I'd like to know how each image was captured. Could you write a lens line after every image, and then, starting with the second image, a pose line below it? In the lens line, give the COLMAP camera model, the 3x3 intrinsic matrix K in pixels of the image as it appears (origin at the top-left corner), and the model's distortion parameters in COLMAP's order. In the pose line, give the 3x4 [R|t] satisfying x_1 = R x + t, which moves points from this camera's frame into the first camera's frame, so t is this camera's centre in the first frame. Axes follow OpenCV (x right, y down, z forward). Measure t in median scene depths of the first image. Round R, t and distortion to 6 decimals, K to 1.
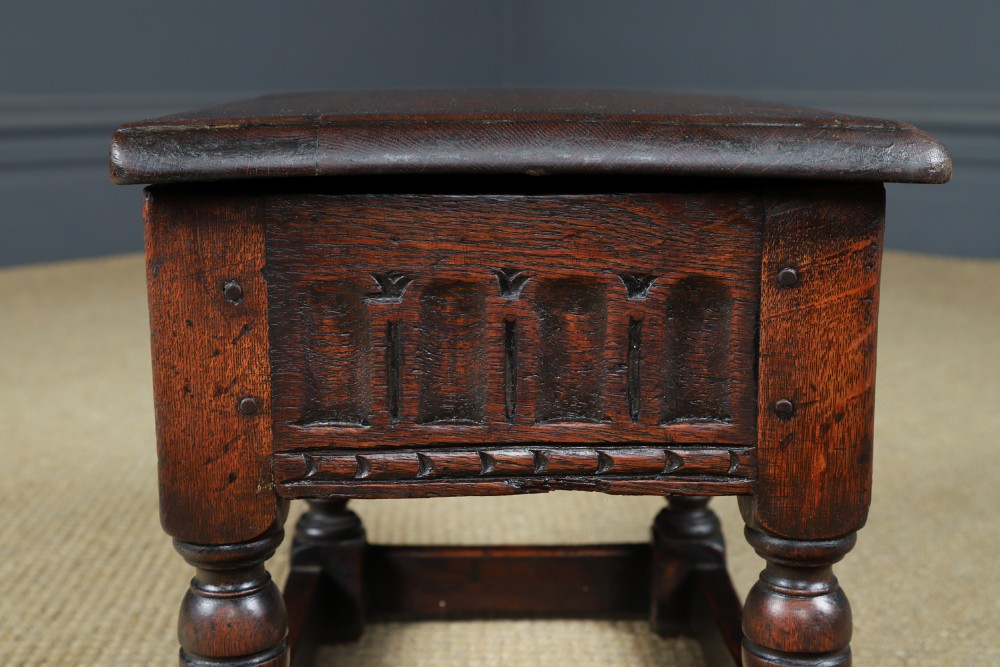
lens RADIAL K [[4017.8, 0, 500.0], [0, 4017.8, 333.5], [0, 0, 1]] dist [-0.120982, 0.224837]
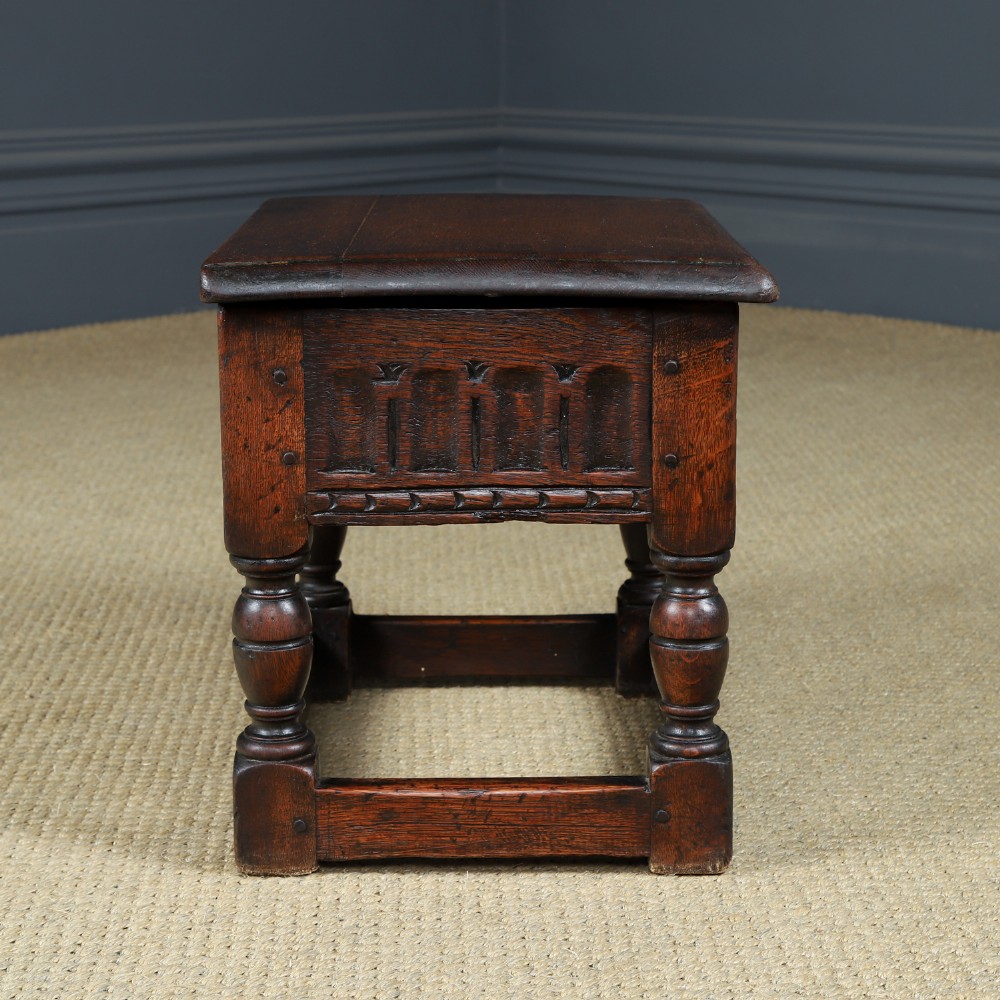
lens RADIAL K [[4157.8, 0, 500.0], [0, 4157.8, 500.0], [0, 0, 1]] dist [0.221827, 7.677036]
pose [[0.999989, 0.000700, 0.004620, 0.004332], [-0.000785, 0.999829, 0.018476, 0.005681], [-0.004606, -0.018479, 0.999819, -0.450823]]
